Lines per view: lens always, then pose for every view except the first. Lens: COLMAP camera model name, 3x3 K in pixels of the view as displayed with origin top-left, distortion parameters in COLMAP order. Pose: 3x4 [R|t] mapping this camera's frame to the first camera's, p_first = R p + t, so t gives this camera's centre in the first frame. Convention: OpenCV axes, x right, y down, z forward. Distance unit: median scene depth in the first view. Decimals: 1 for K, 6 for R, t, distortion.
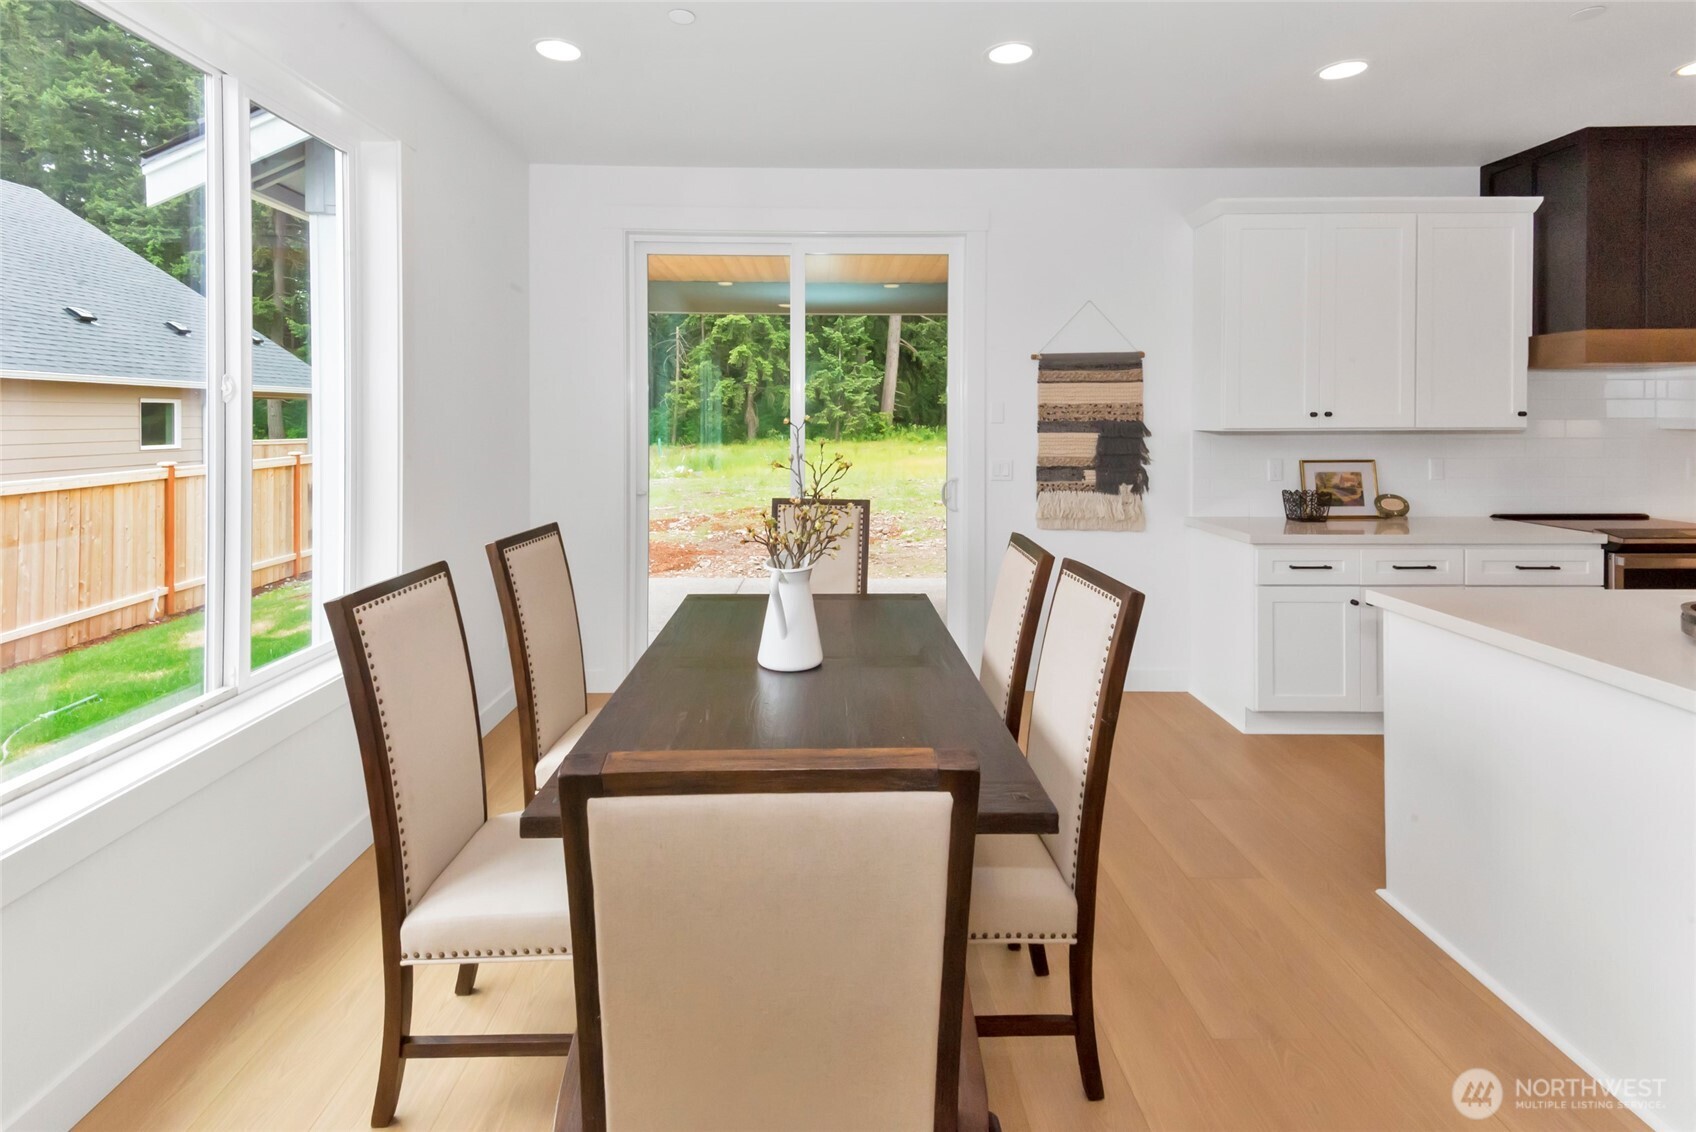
lens RADIAL K [[898.0, 0, 839.9], [0, 898.0, 517.9], [0, 0, 1]] dist [0.038487, 0.000298]
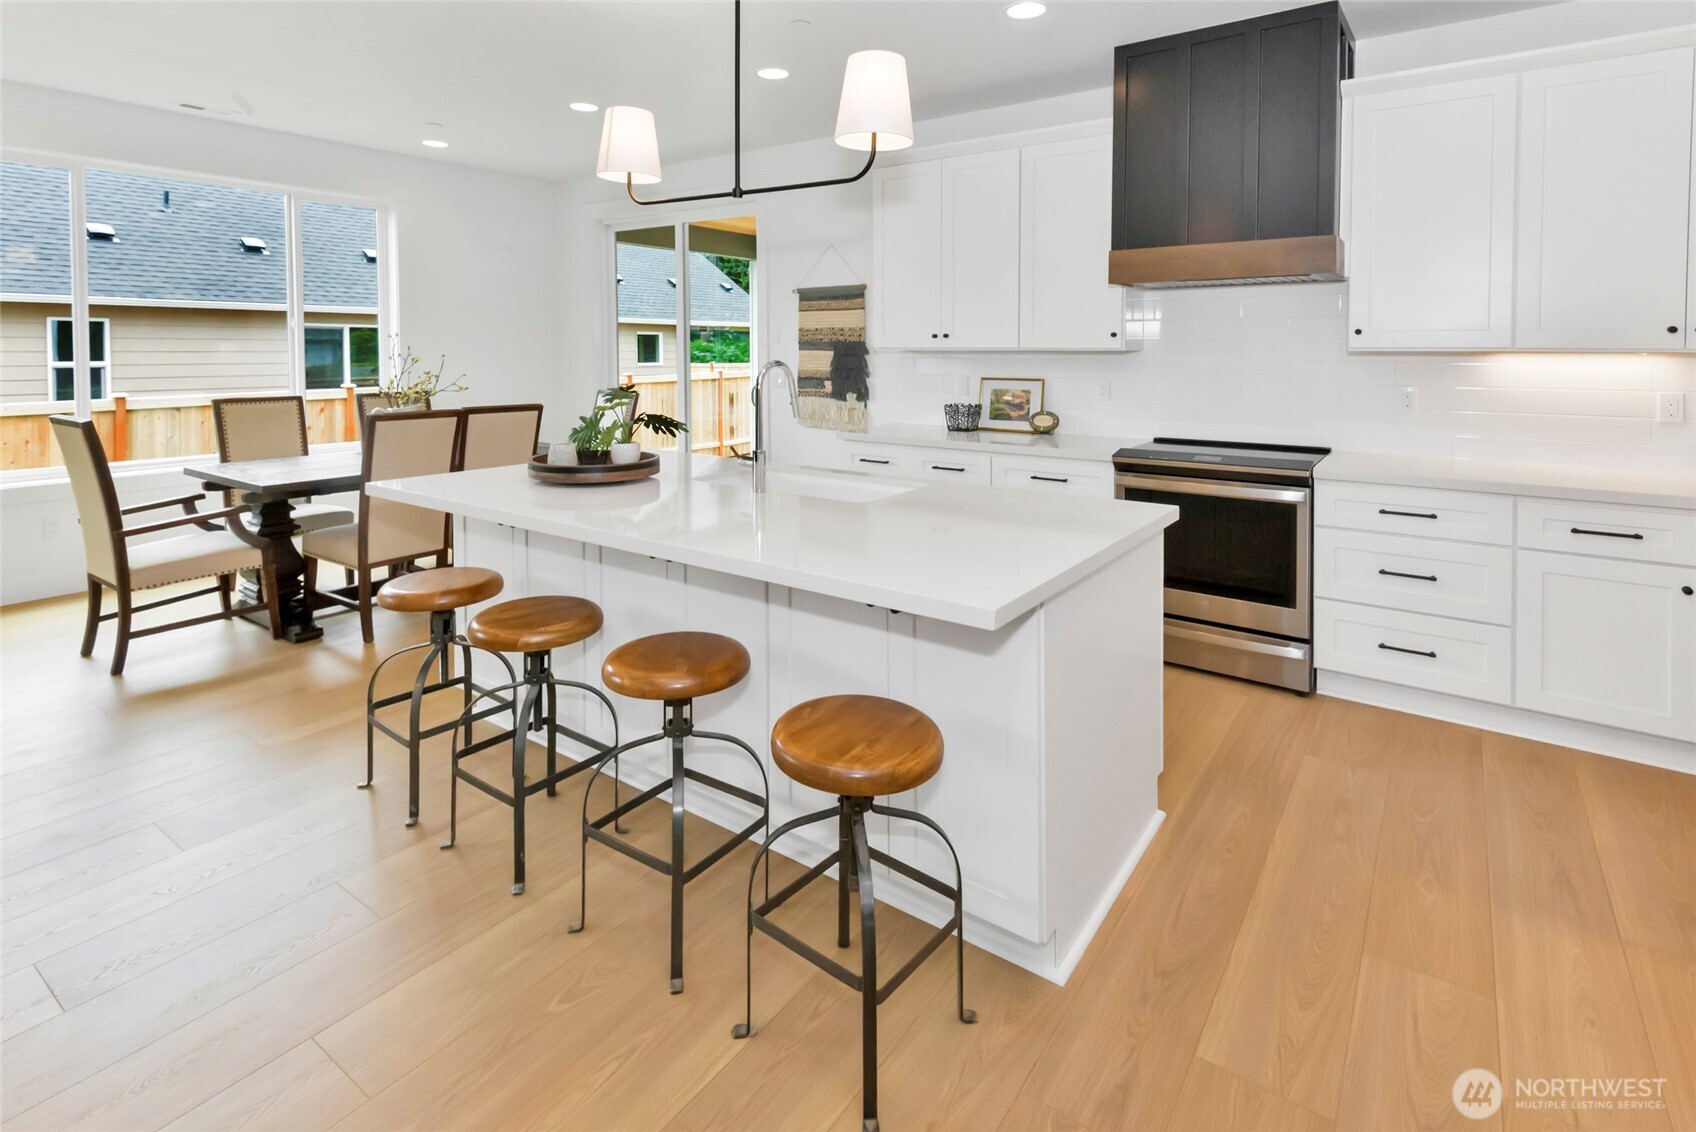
lens RADIAL K [[898.0, 0, 839.9], [0, 898.0, 517.9], [0, 0, 1]] dist [0.038487, 0.000298]
pose [[0.791512, 0.119611, -0.599334, 1.068246], [-0.075718, 0.992298, 0.098040, 0.013061], [0.606445, -0.032220, 0.794473, 0.000019]]
